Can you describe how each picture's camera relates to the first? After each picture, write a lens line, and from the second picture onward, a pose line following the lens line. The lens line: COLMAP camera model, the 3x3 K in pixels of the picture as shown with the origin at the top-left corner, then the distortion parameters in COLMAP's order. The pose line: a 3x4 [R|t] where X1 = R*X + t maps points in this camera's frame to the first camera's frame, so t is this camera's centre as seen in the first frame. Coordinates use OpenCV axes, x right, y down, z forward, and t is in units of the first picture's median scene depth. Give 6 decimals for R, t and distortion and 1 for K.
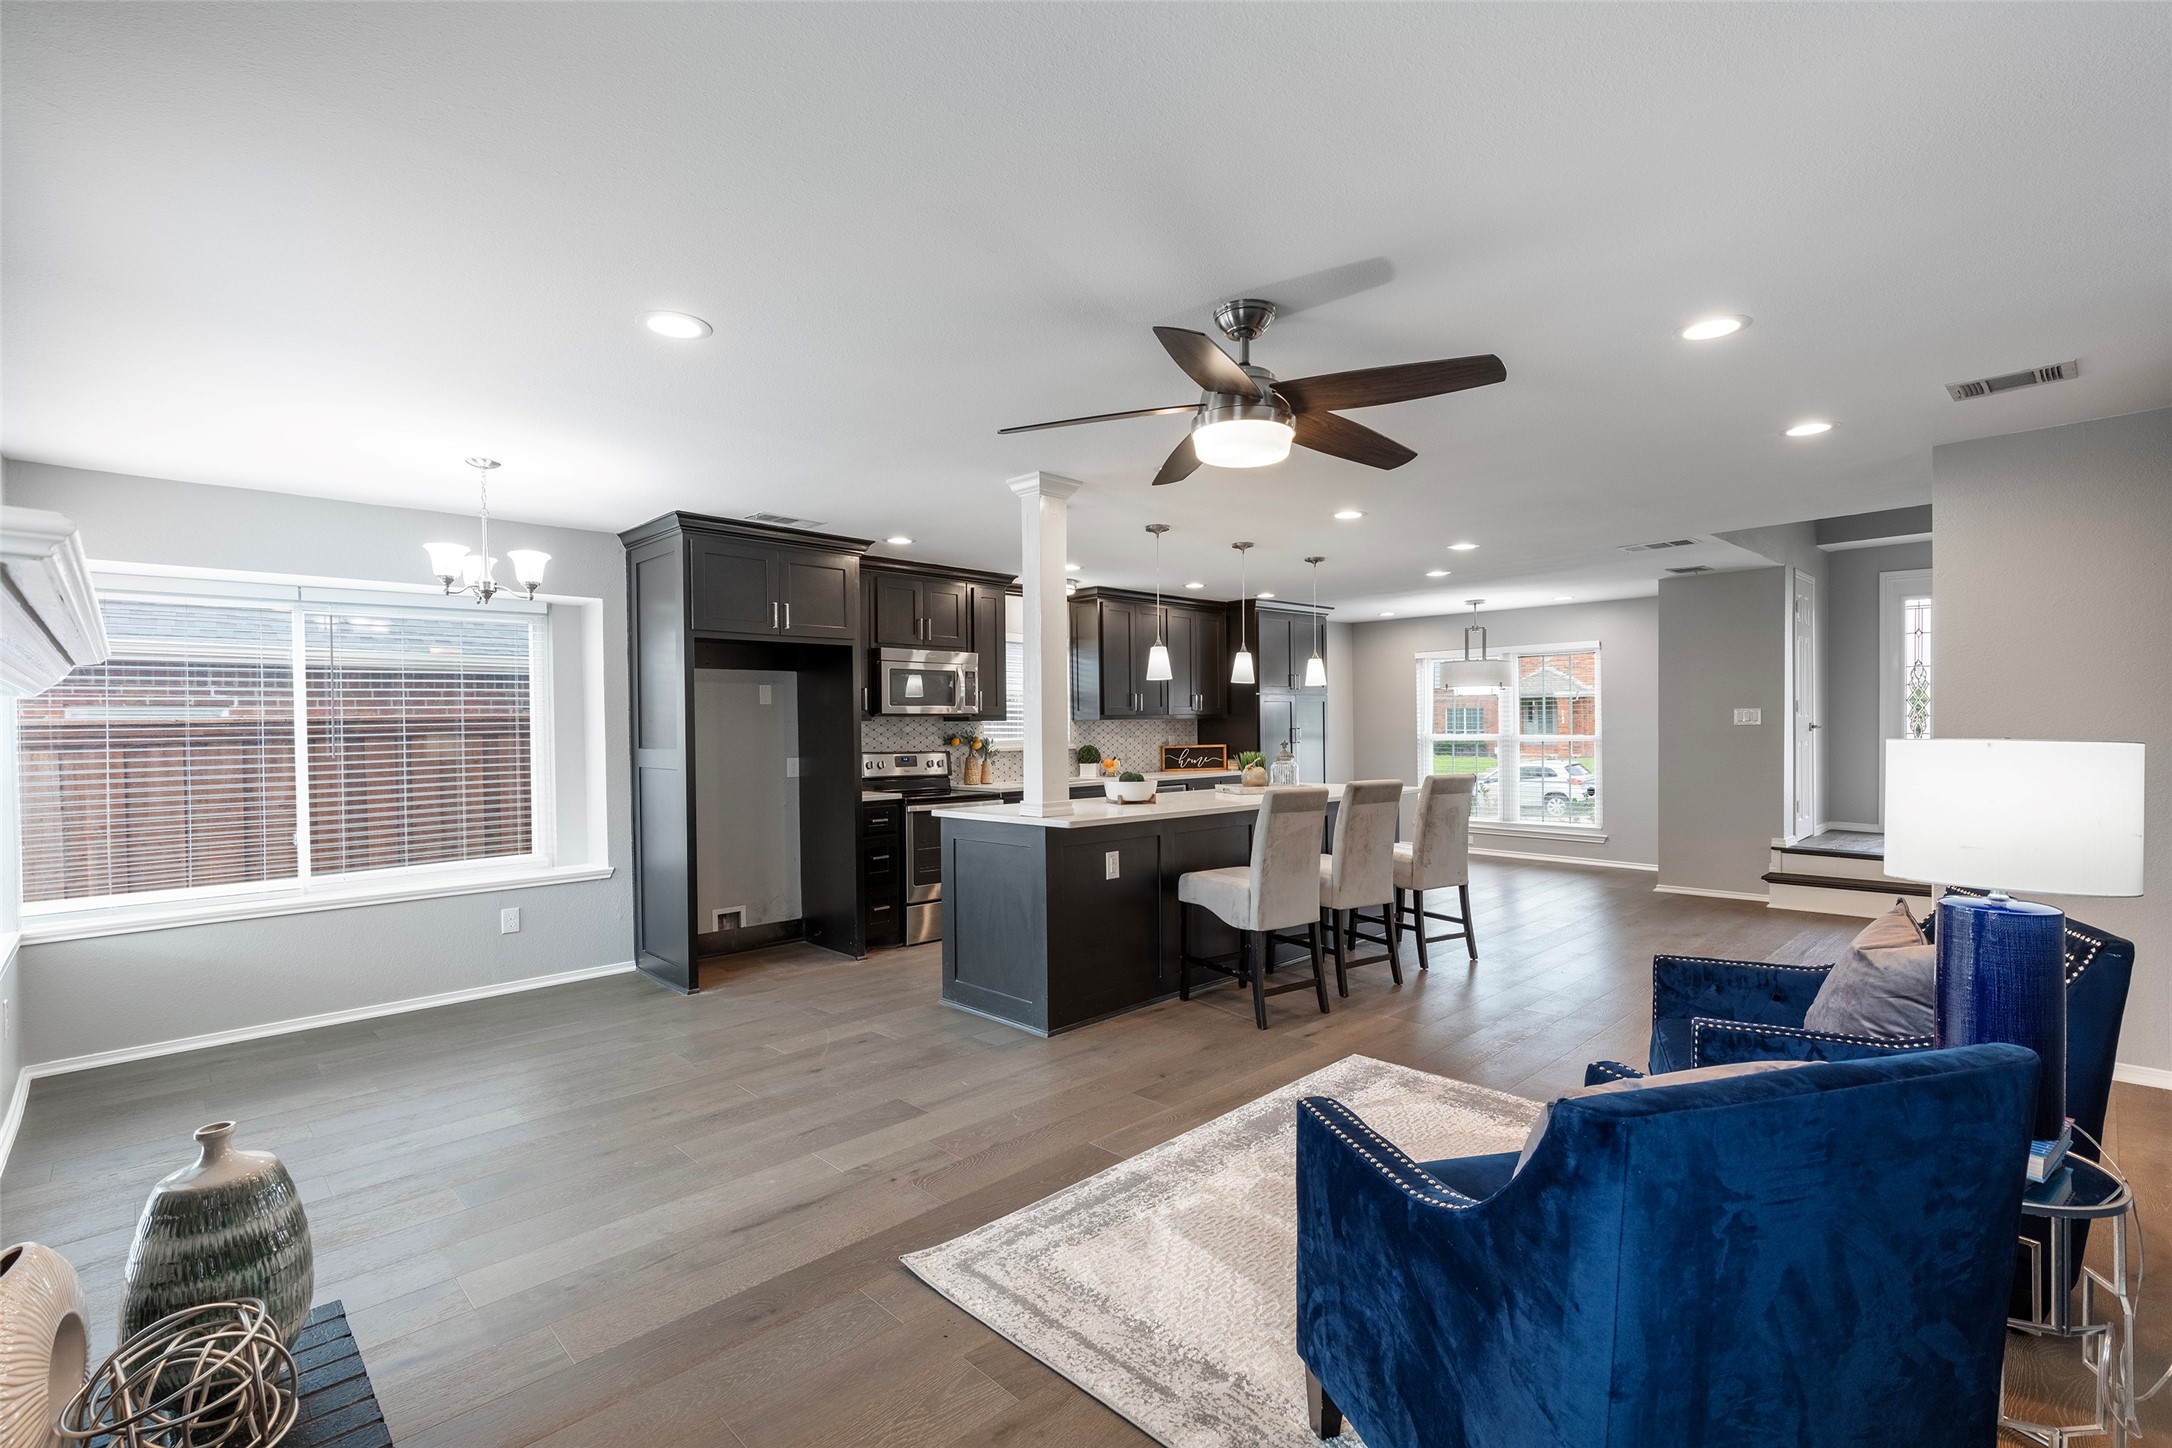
lens RADIAL K [[983.5, 0, 1089.2], [0, 983.5, 725.2], [0, 0, 1]] dist [0.009540, -0.000774]
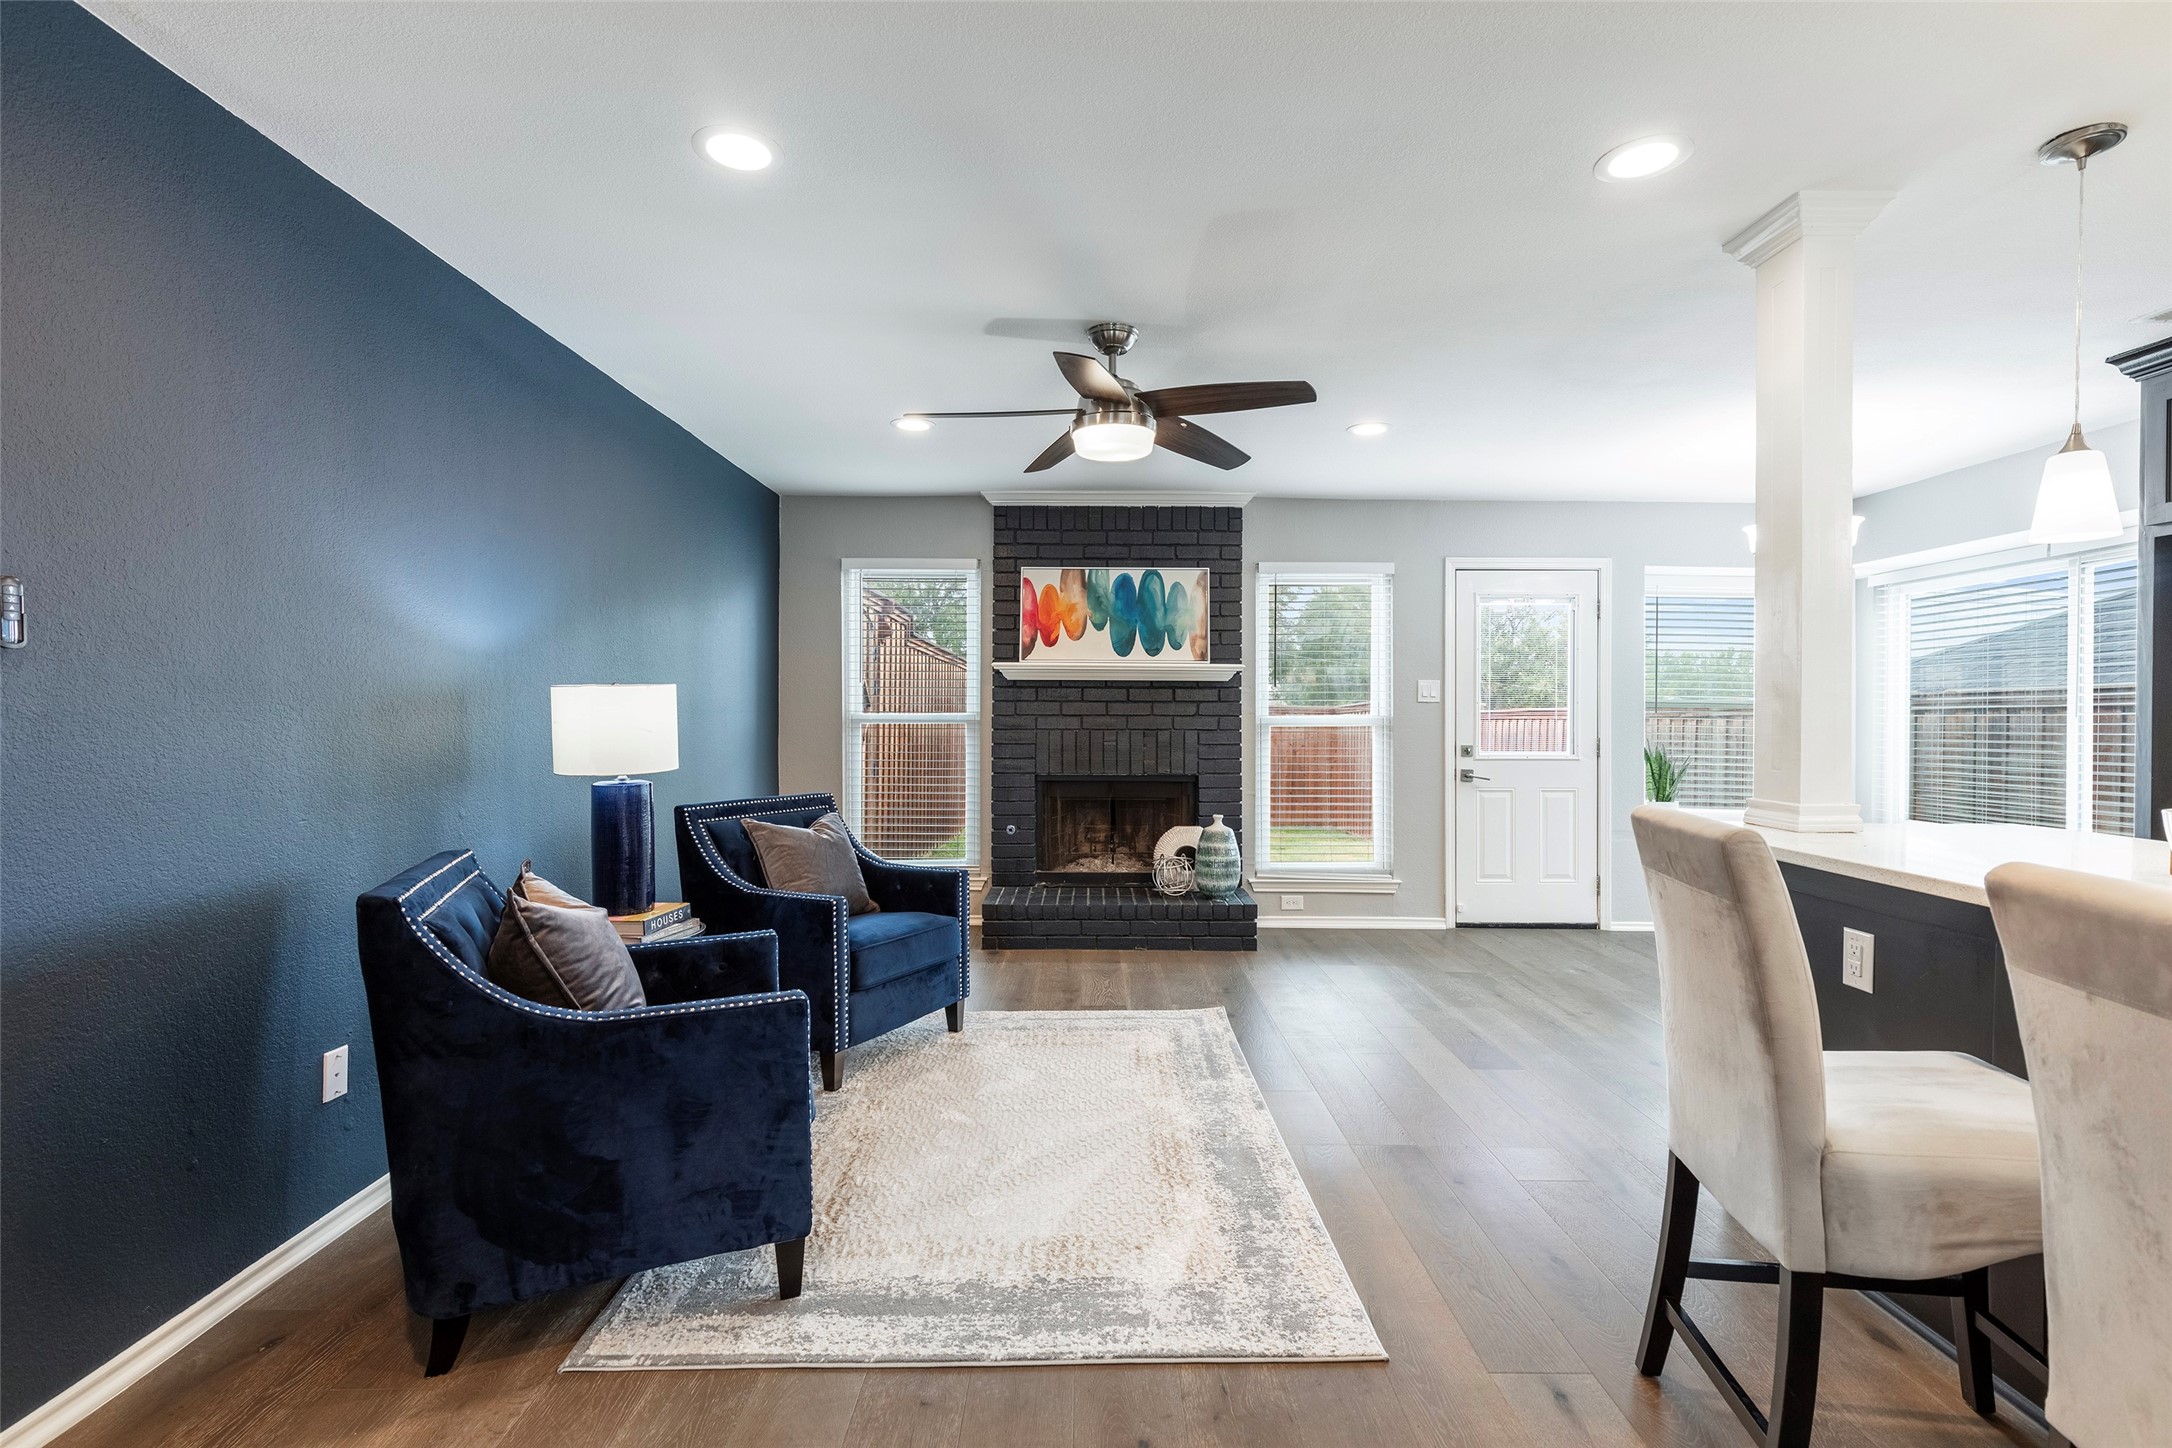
lens RADIAL K [[983.5, 0, 1091.9], [0, 983.5, 723.8], [0, 0, 1]] dist [0.009540, -0.000774]
pose [[-0.694463, 0.015351, -0.719365, 0.441669], [0.003446, 0.999832, 0.018010, 0.015320], [0.719520, 0.010028, -0.694399, 0.772533]]
